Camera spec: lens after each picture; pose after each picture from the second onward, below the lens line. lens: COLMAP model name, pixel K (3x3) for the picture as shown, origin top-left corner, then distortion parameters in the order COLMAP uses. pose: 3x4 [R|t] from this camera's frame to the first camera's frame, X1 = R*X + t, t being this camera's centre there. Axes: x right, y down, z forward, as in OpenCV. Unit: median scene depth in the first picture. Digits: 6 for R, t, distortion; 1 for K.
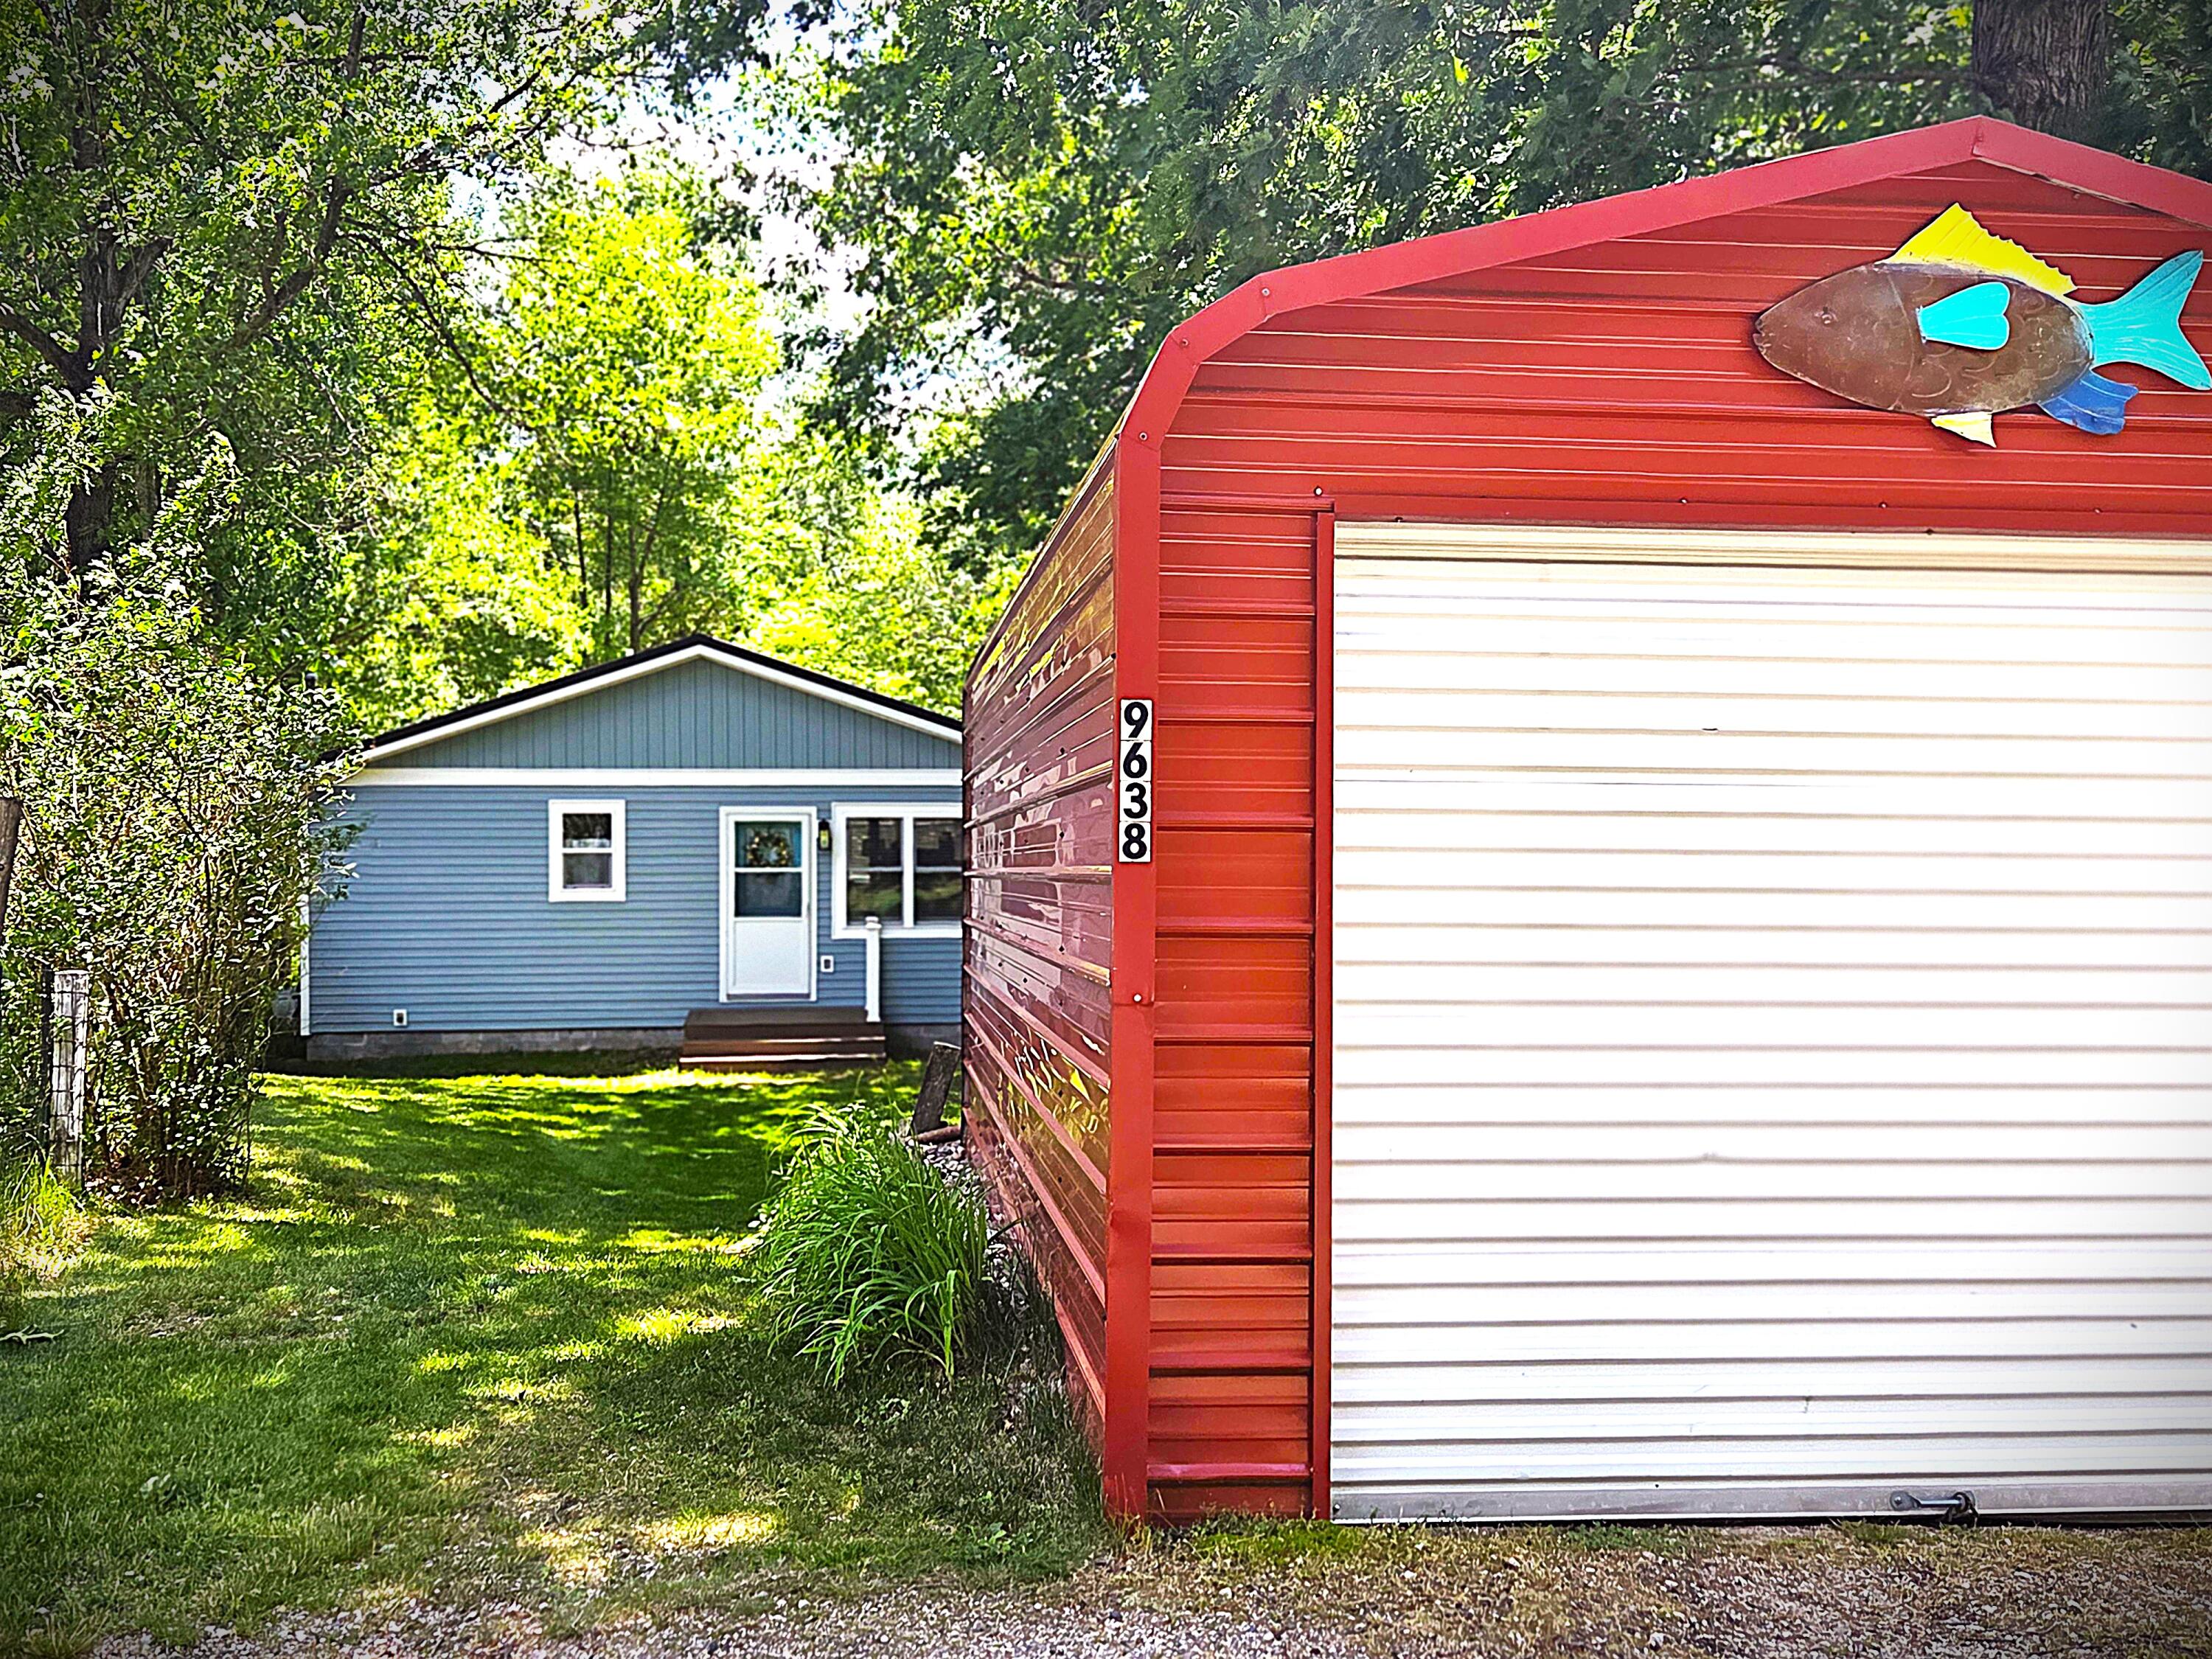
lens RADIAL K [[2254.3, 0, 1104.7], [0, 2254.3, 824.2], [0, 0, 1]] dist [0.082319, 0.000000]
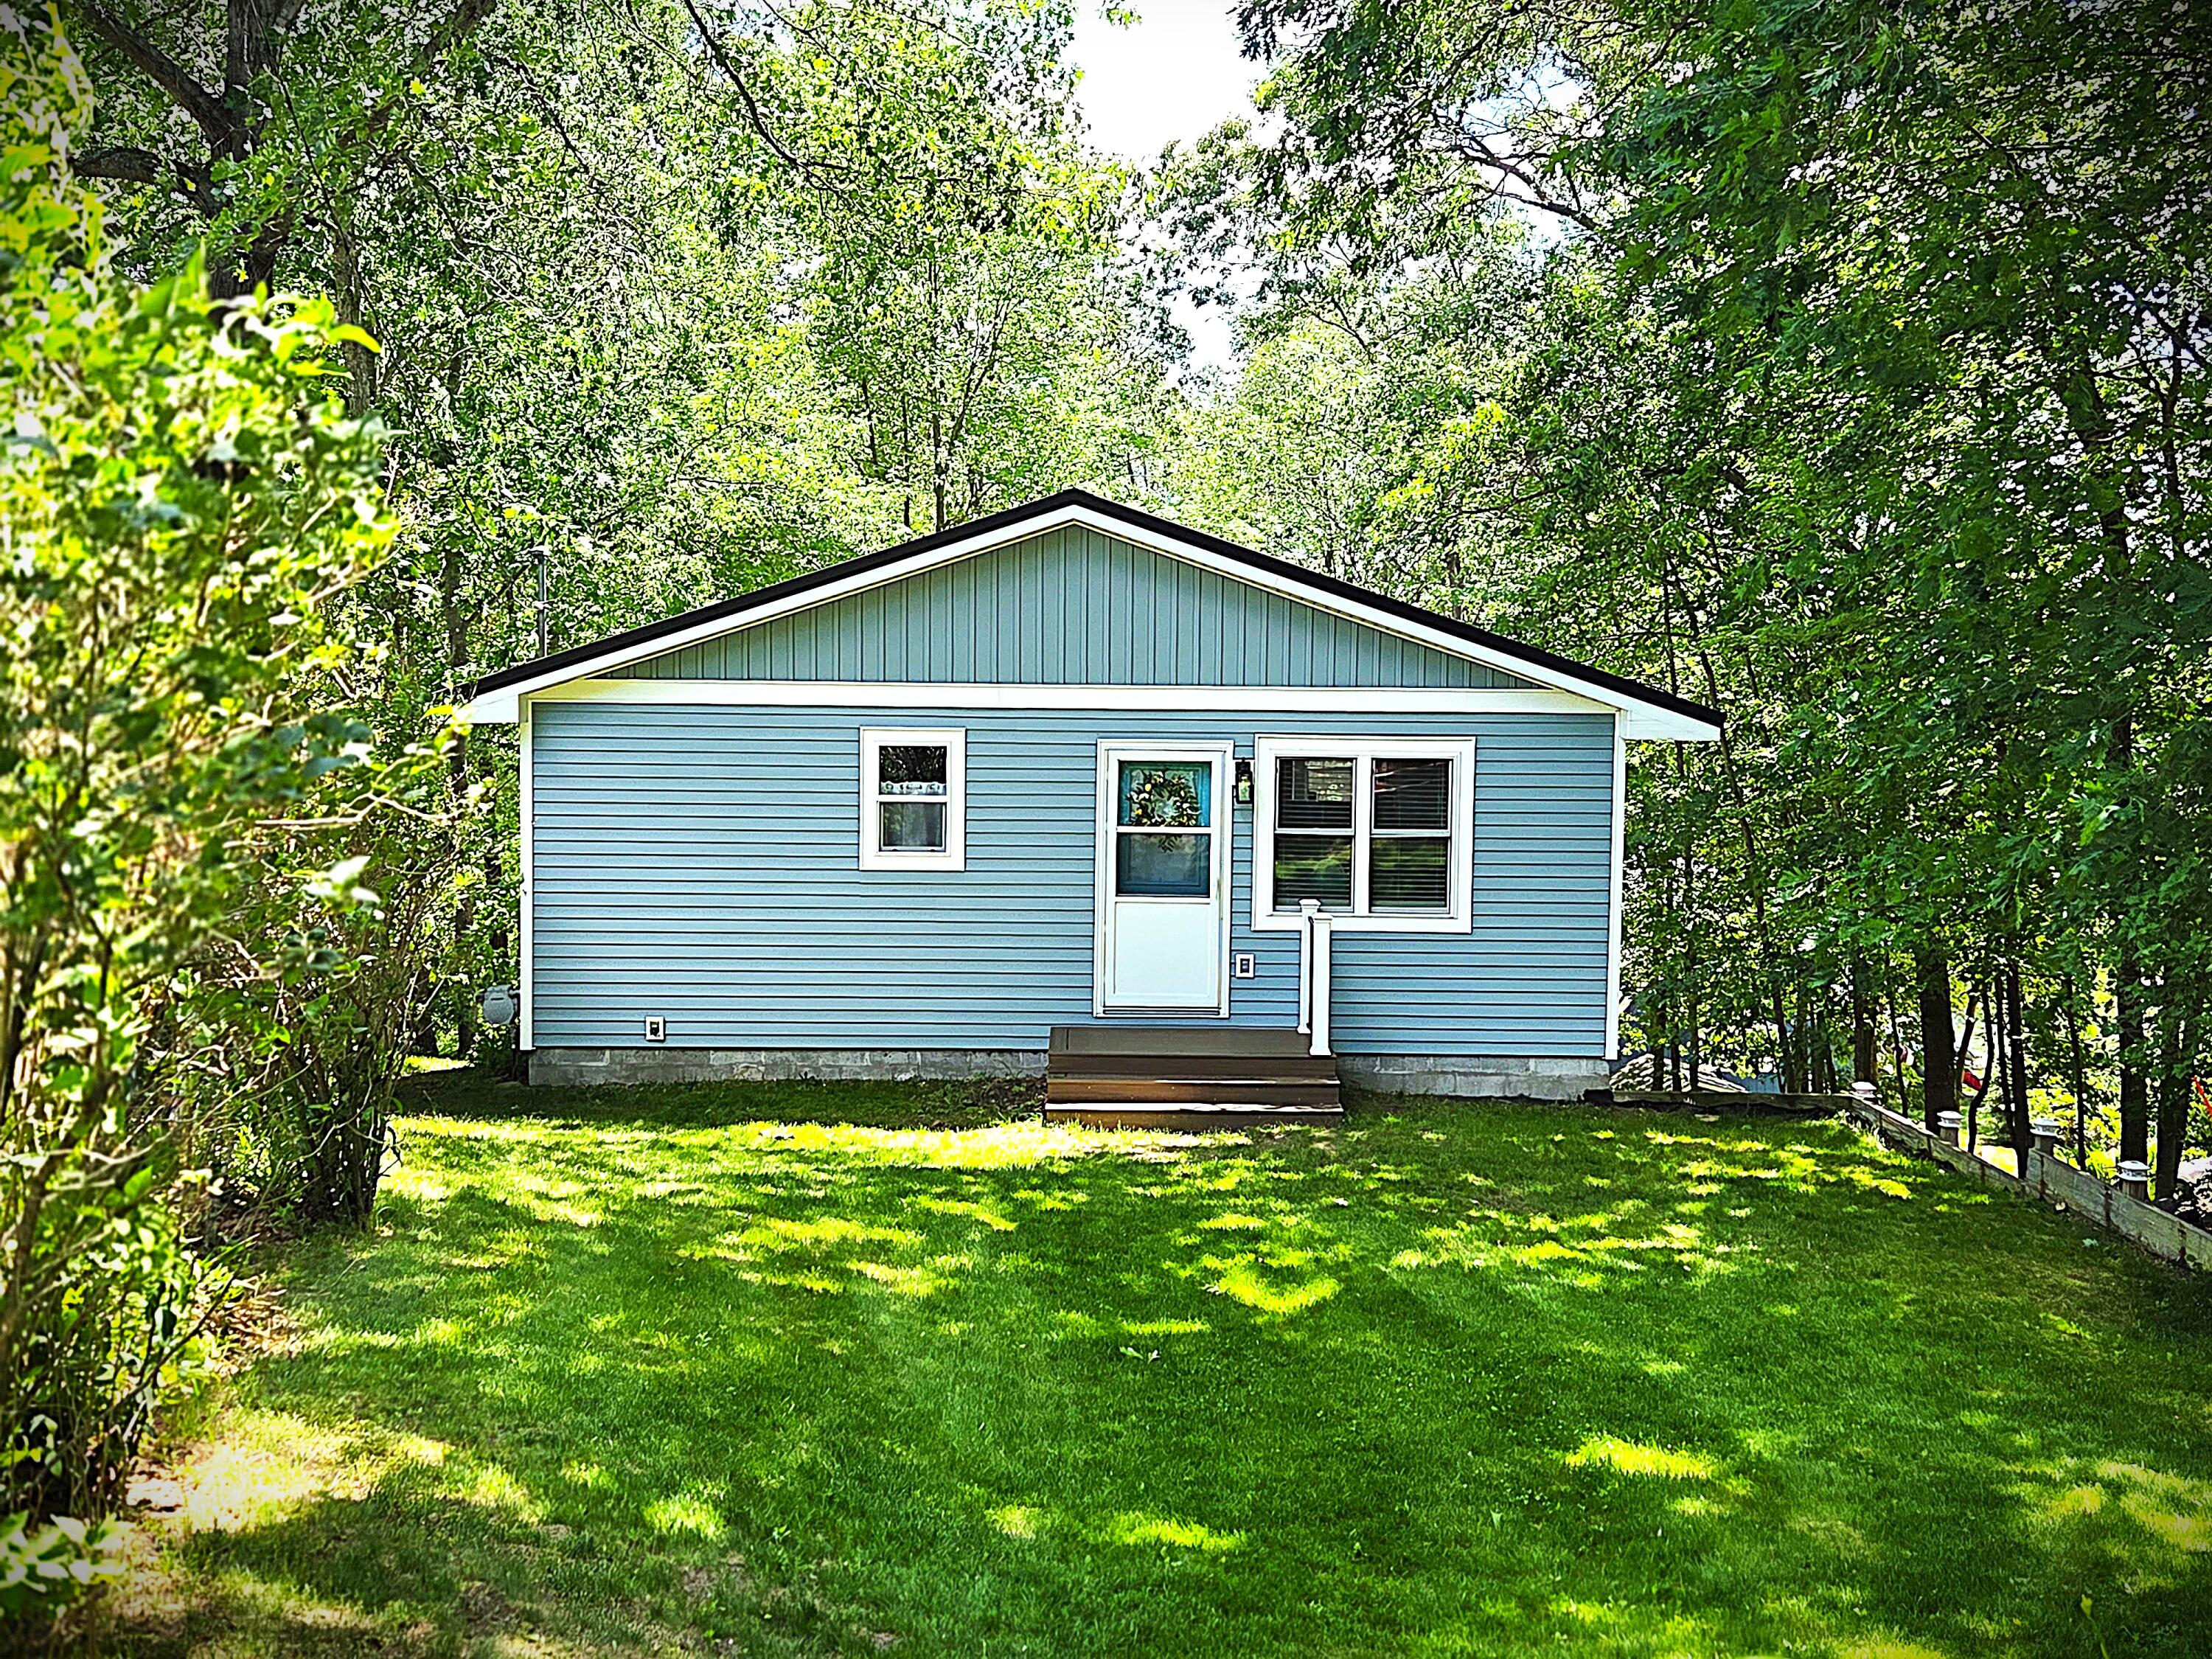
lens RADIAL K [[2254.3, 0, 1108.0], [0, 2254.3, 833.4], [0, 0, 1]] dist [0.082319, 0.000000]
pose [[0.994999, 0.016527, -0.098508, -0.097464], [-0.013331, 0.999366, 0.033007, -0.001535], [0.098991, -0.031529, 0.994589, 0.303455]]
